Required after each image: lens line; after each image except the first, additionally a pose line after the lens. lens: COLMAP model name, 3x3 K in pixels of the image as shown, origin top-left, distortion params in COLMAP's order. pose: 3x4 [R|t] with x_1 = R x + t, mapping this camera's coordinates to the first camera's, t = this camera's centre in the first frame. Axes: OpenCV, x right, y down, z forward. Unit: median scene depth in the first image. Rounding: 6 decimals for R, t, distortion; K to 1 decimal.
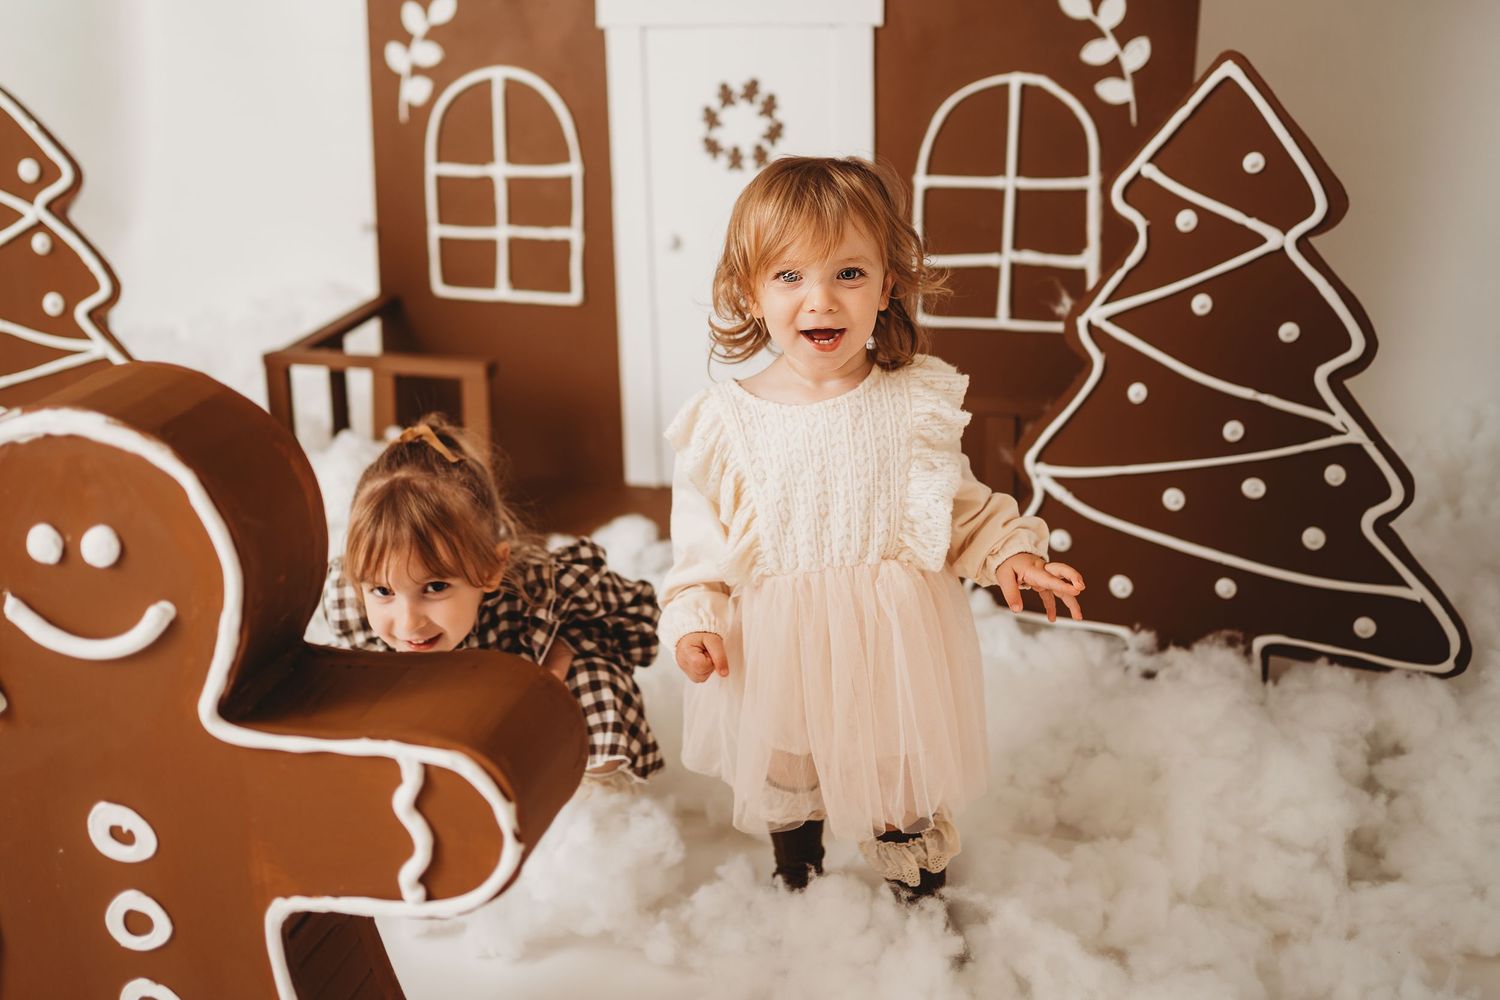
lens RADIAL K [[1785.3, 0, 609.3], [0, 1785.3, 400.3], [0, 0, 1]] dist [-0.007166, 0.078882]
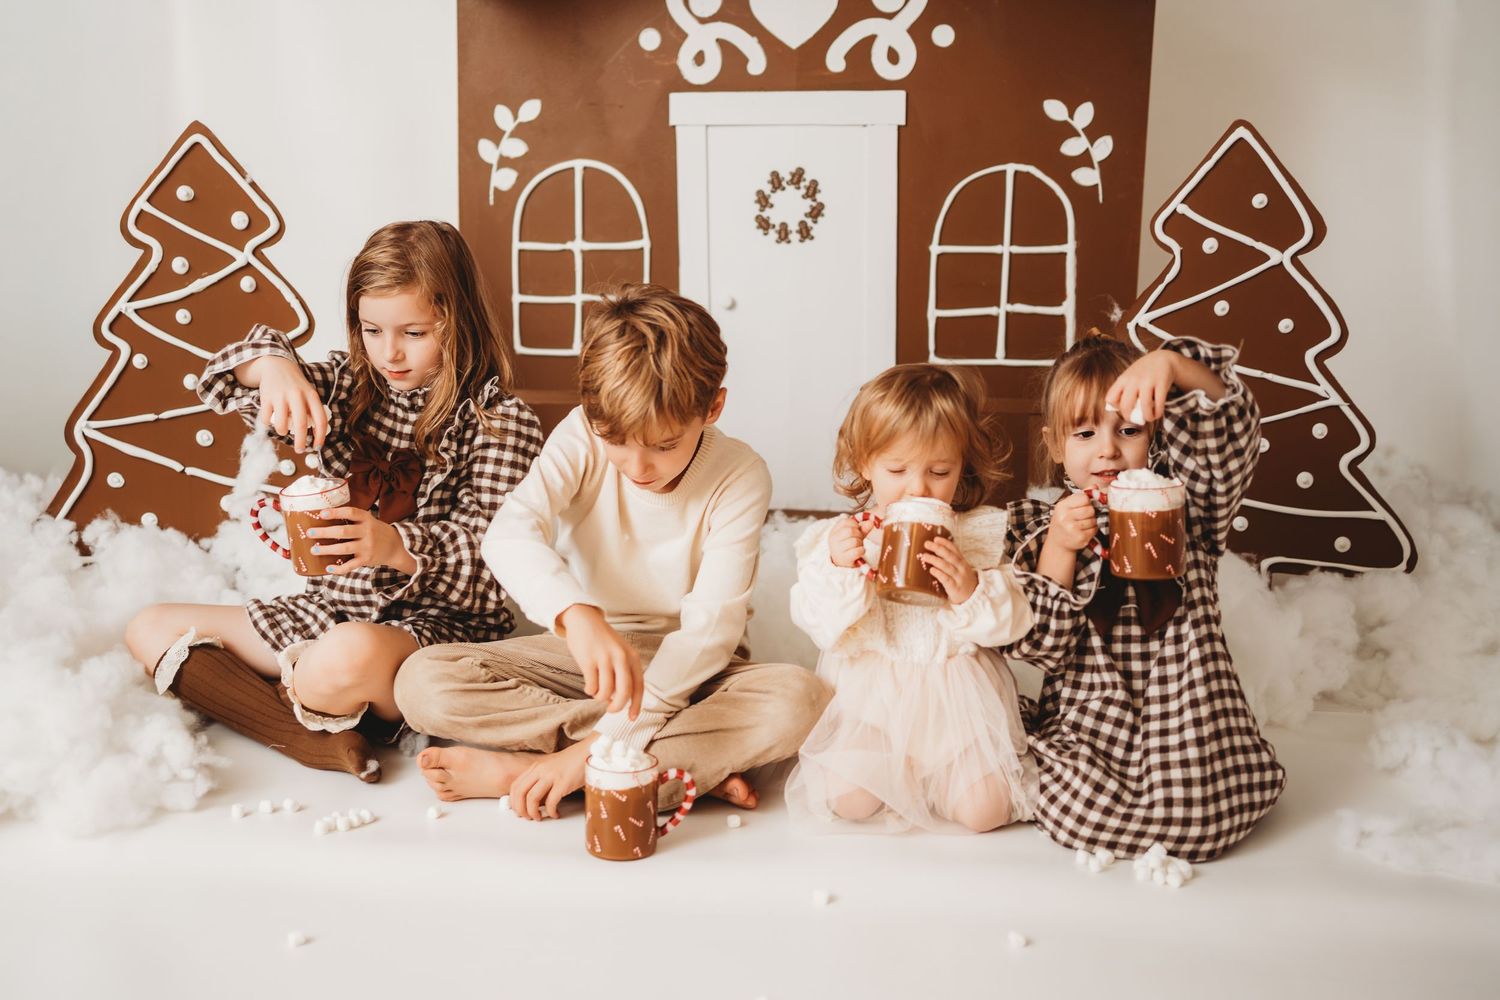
lens RADIAL K [[1687.7, 0, 685.6], [0, 1687.7, 472.1], [0, 0, 1]] dist [-0.004601, 0.039586]
pose [[0.973341, -0.019634, 0.228521, -0.293925], [0.035897, 0.997091, -0.067232, 0.116384], [-0.226536, 0.073643, 0.971215, -0.113349]]
